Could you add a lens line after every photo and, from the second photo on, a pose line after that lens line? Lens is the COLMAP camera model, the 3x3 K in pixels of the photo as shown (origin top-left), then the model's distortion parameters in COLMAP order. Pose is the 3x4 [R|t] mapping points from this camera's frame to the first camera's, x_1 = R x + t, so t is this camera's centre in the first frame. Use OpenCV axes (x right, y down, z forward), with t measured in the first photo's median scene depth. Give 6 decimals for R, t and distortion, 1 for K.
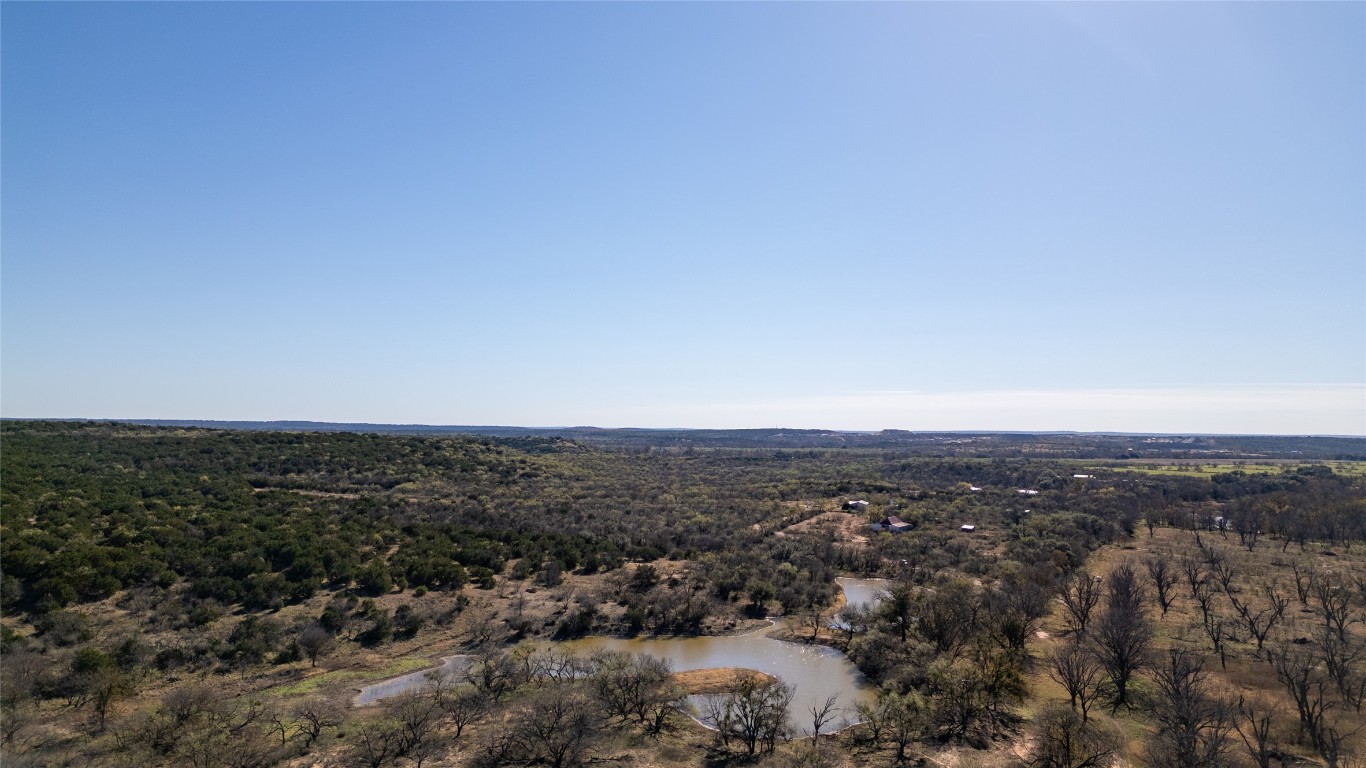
lens RADIAL K [[970.1, 0, 685.8], [0, 970.1, 391.1], [0, 0, 1]] dist [0.090529, -0.084288]
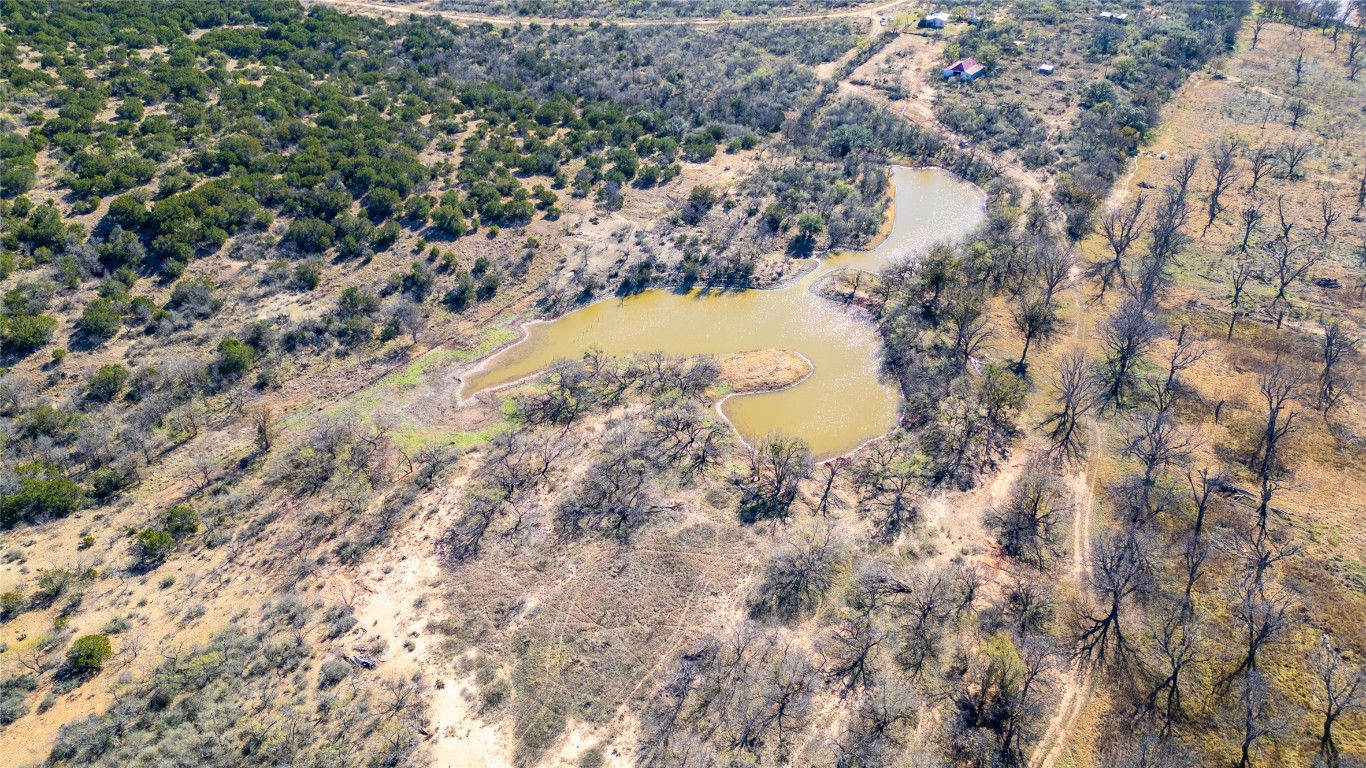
lens RADIAL K [[970.1, 0, 686.0], [0, 970.1, 388.3], [0, 0, 1]] dist [0.090529, -0.084288]
pose [[0.997527, 0.024367, -0.065928, 0.017941], [0.020367, 0.797533, 0.602931, -0.311515], [0.067271, -0.602783, 0.795065, 0.053893]]
